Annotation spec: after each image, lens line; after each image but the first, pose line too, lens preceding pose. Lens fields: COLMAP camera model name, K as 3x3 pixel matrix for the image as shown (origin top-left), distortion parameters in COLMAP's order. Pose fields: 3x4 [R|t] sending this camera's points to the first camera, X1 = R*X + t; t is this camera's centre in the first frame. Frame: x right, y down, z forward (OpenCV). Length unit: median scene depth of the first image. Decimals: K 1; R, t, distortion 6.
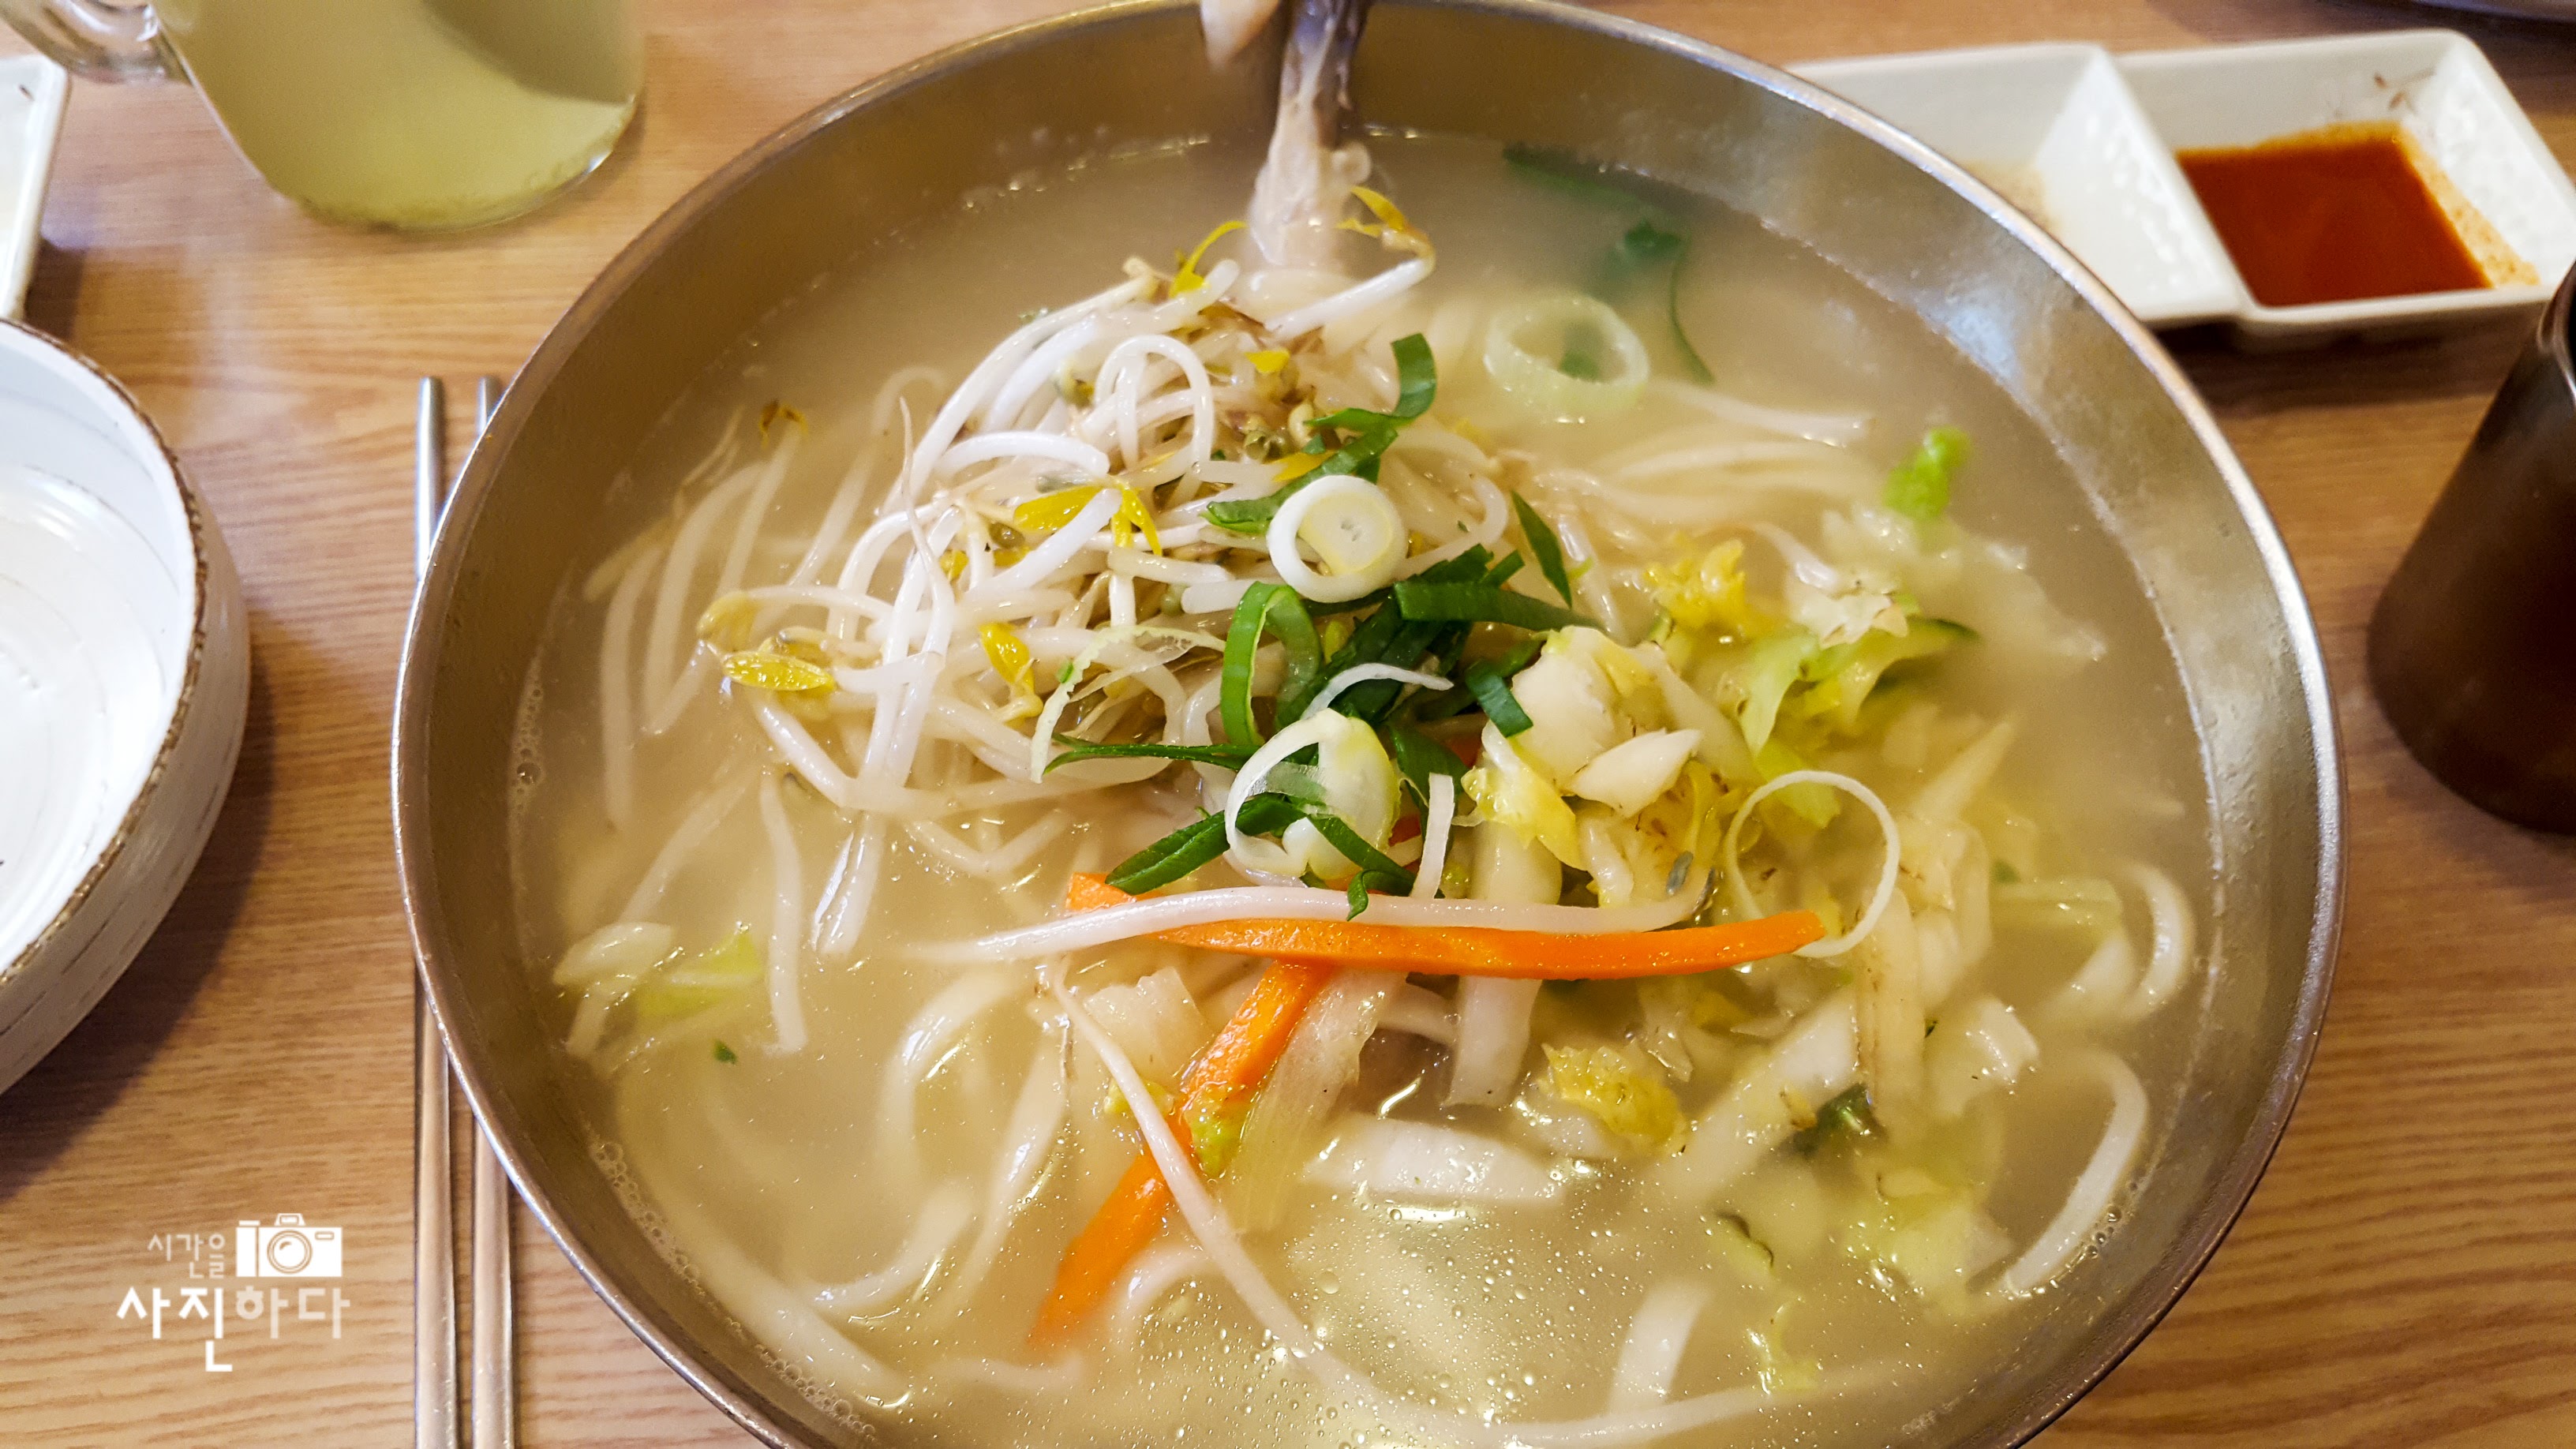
lens RADIAL K [[2109.9, 0, 1288.0], [0, 2109.9, 724.5], [0, 0, 1]] dist [0.121701, -0.245724]
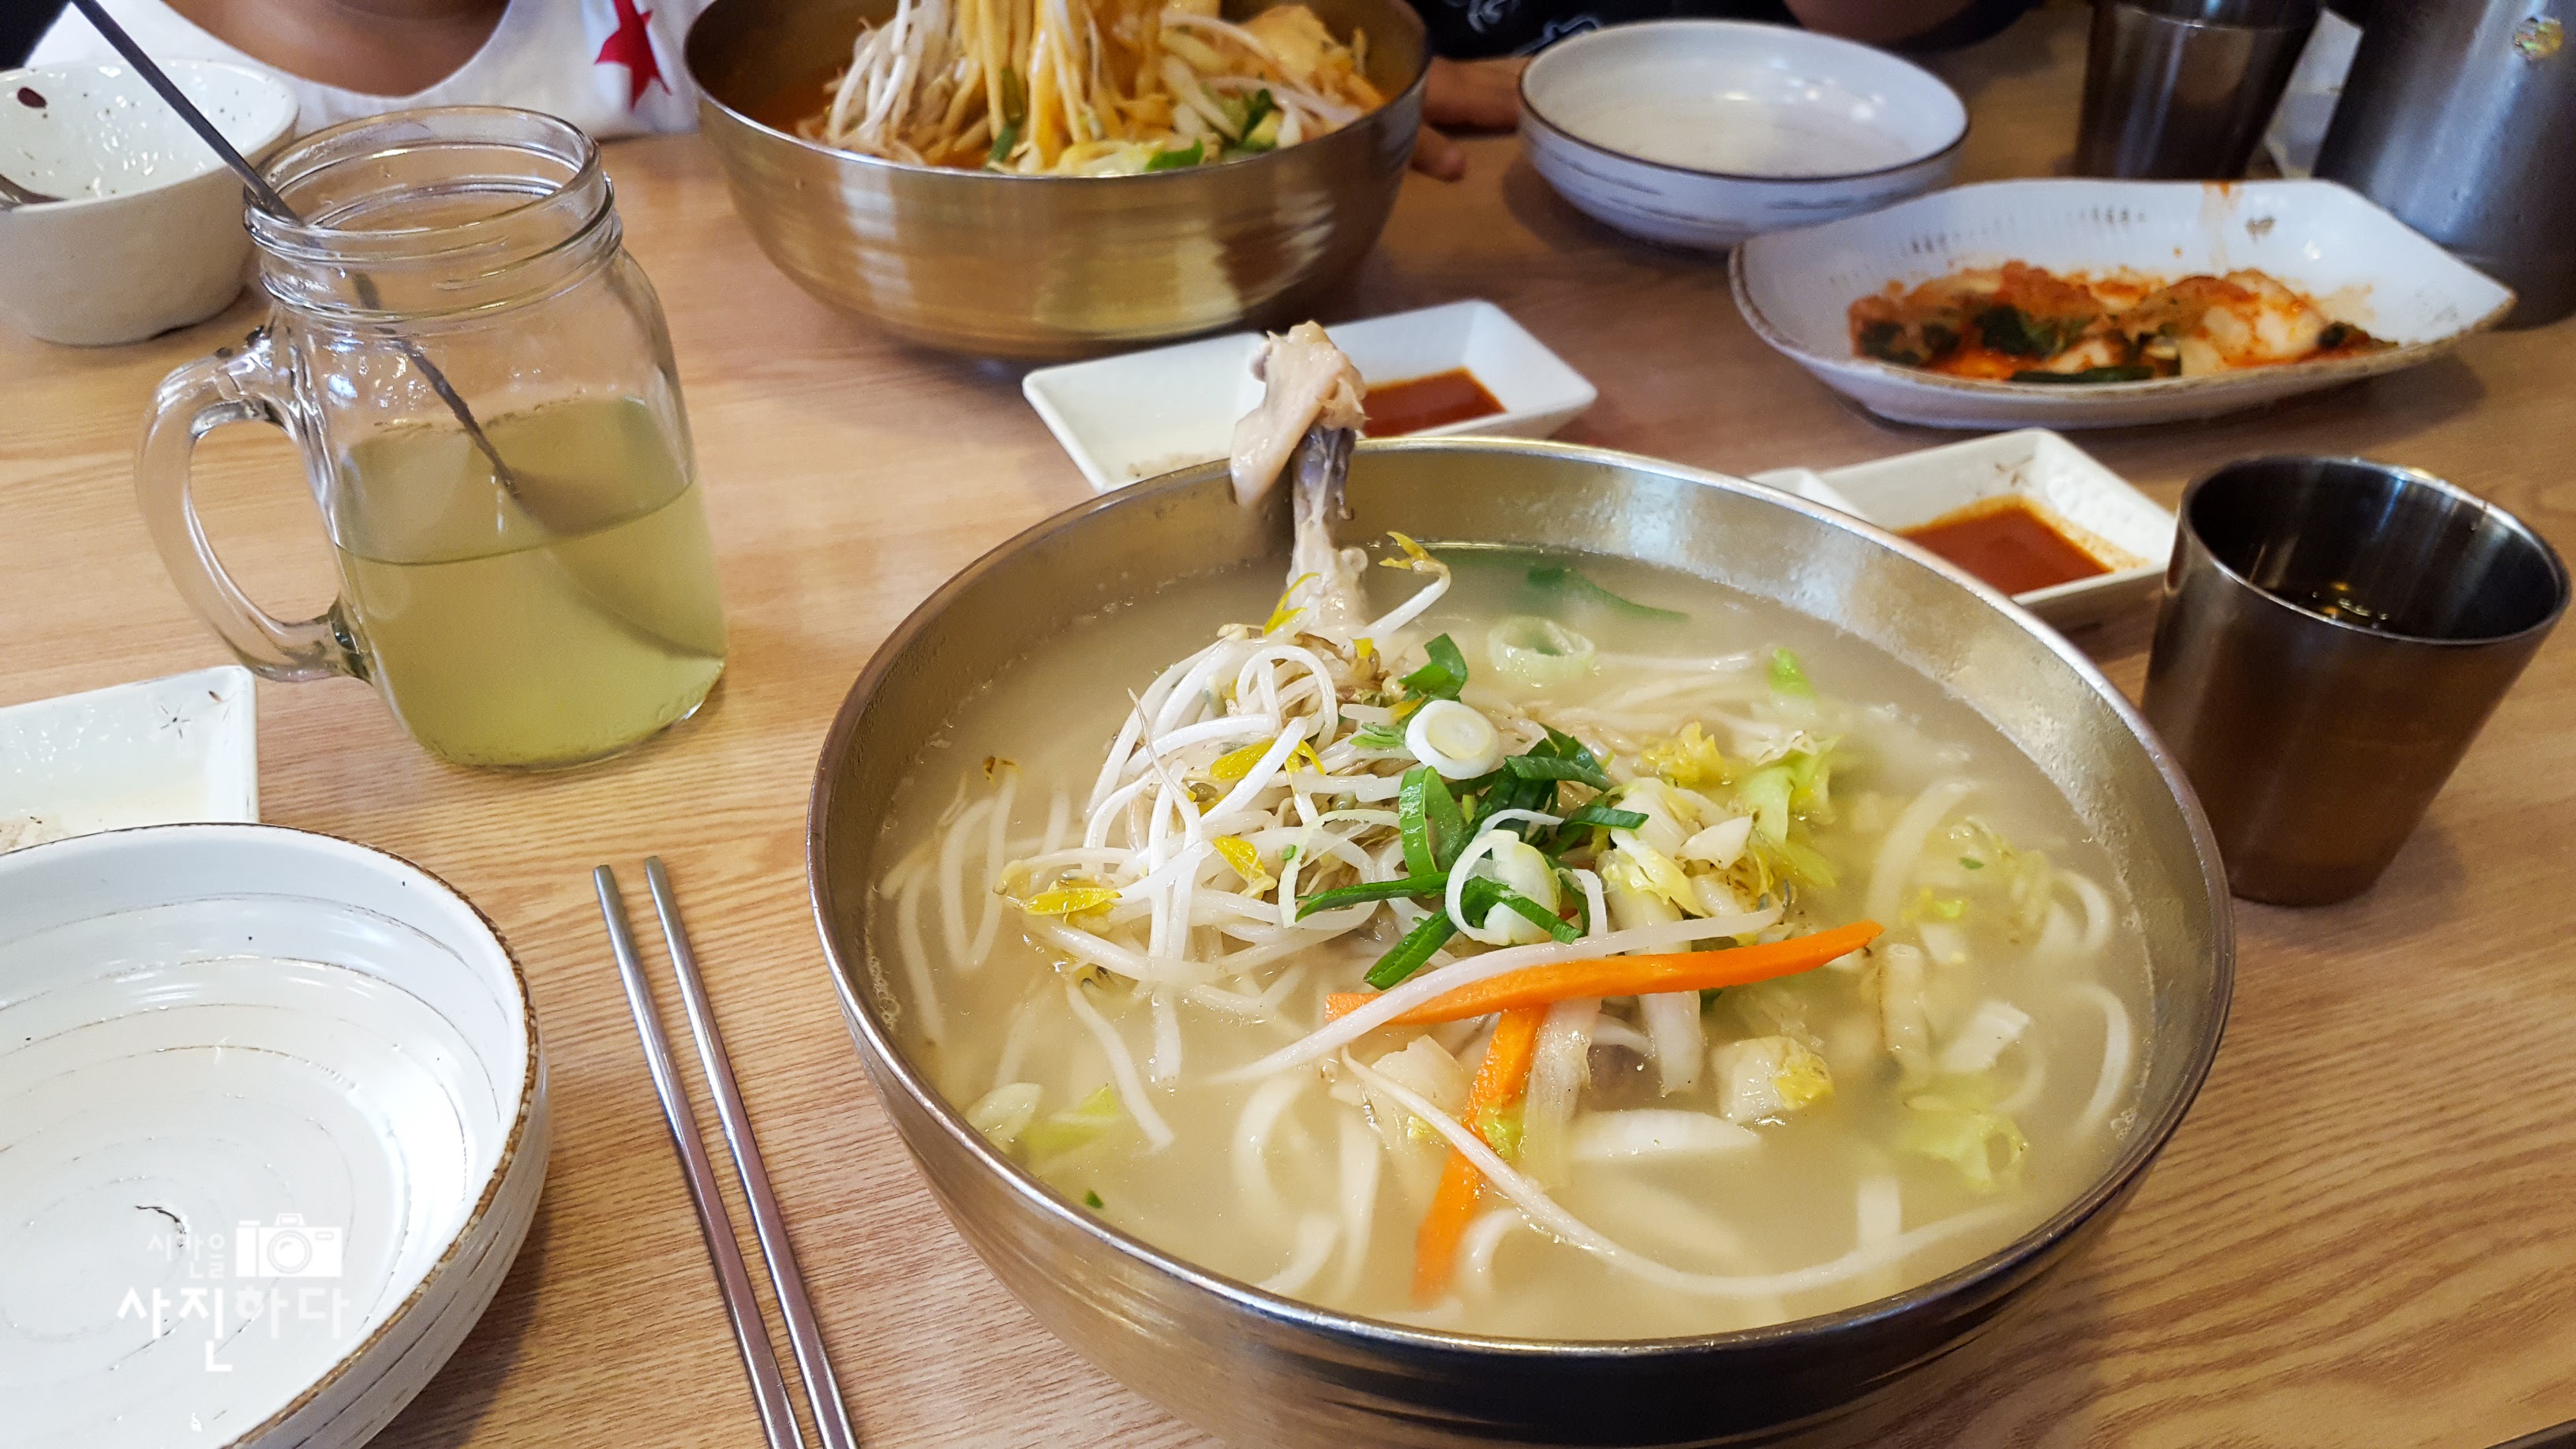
lens RADIAL K [[2109.9, 0, 1288.0], [0, 2109.9, 724.5], [0, 0, 1]] dist [0.121701, -0.245724]
pose [[0.972214, -0.142995, 0.185346, -0.318303], [0.198847, 0.922261, -0.331504, 0.319138], [-0.123534, 0.359148, 0.925069, -0.242575]]
